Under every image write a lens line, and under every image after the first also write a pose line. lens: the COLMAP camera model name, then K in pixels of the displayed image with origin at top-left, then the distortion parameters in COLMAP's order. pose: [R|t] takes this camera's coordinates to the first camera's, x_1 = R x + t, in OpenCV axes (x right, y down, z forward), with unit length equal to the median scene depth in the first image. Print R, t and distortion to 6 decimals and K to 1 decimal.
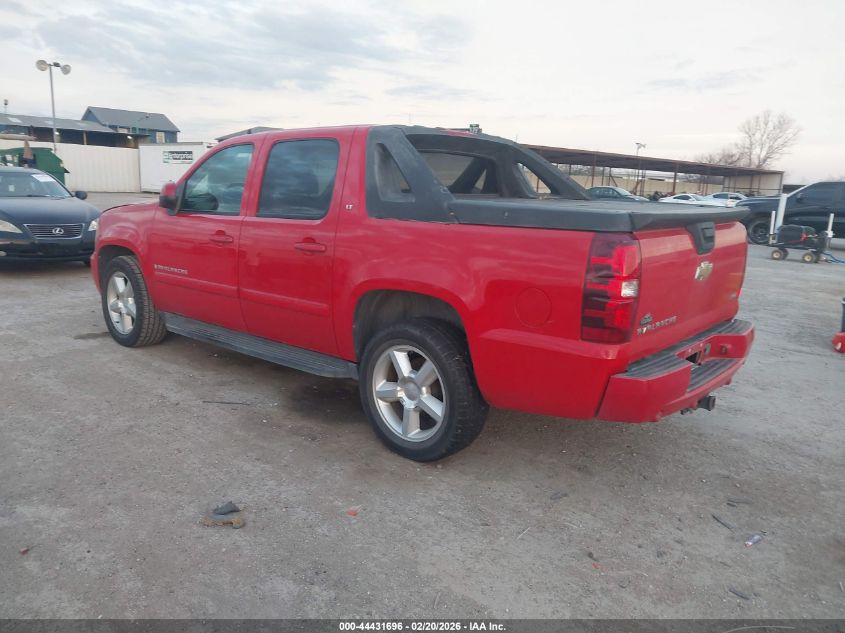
lens RADIAL K [[681.8, 0, 422.5], [0, 681.8, 316.5], [0, 0, 1]] dist [0.035360, -0.001353]
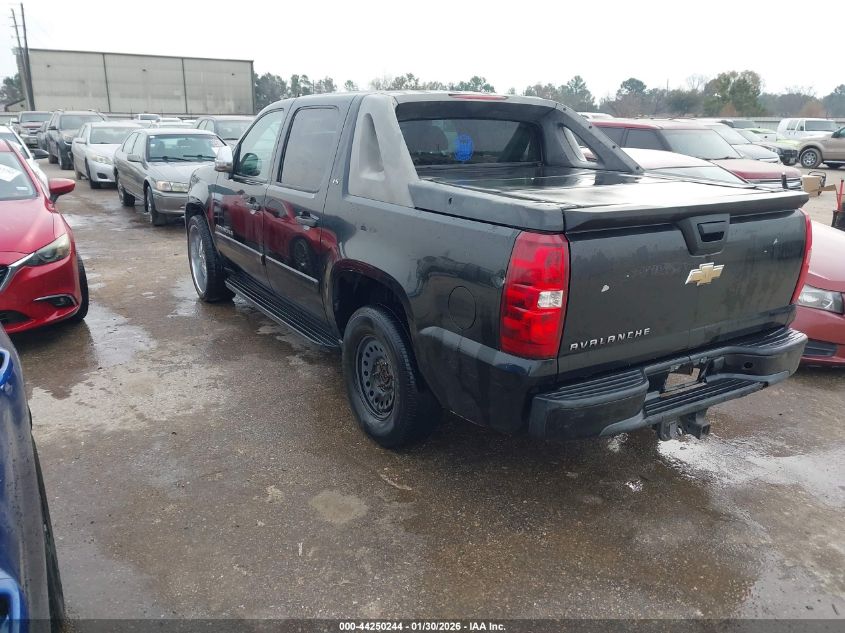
lens RADIAL K [[681.8, 0, 422.5], [0, 681.8, 316.5], [0, 0, 1]] dist [0.035360, -0.001353]
pose [[0.955675, 0.079167, -0.283579, 0.329645], [-0.056017, 0.994469, 0.088845, -0.071399], [0.289044, -0.069022, 0.954824, 0.121165]]
